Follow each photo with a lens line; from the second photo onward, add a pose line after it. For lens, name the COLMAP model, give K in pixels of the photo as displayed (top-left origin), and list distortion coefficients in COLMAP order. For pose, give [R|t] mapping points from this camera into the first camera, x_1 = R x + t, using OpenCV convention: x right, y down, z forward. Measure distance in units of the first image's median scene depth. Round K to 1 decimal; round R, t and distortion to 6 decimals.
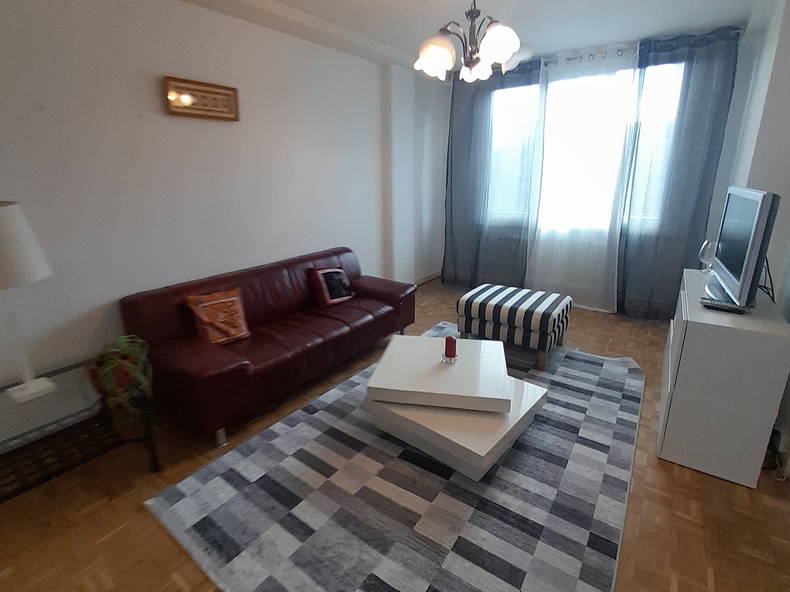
lens RADIAL K [[361.3, 0, 395.2], [0, 361.3, 250.3], [0, 0, 1]] dist [-0.047015, 0.000234]
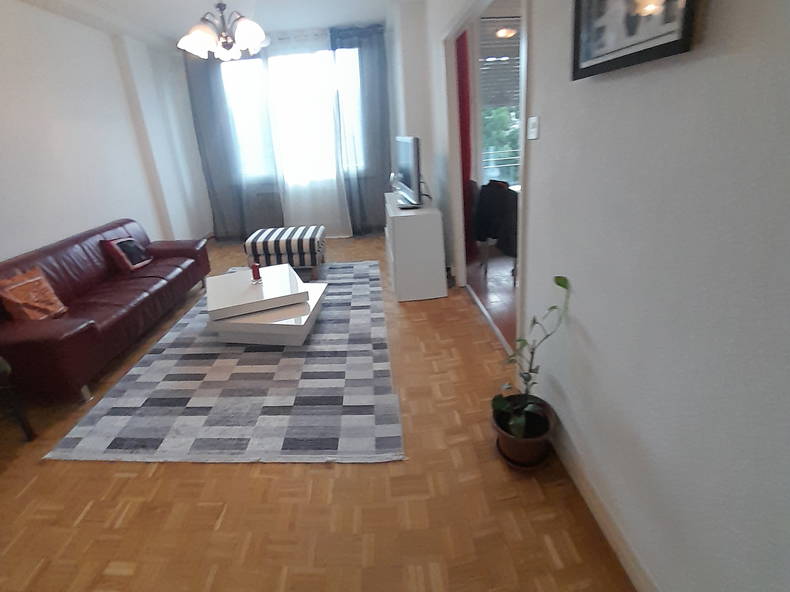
lens RADIAL K [[554.9, 0, 395.0], [0, 554.9, 296.0], [0, 0, 1]] dist [-0.004008, 0.069400]
pose [[0.762709, -0.230249, 0.604368, -0.679714], [0.191201, 0.972985, 0.129388, 0.179756], [-0.617833, 0.016870, 0.786128, -0.880575]]
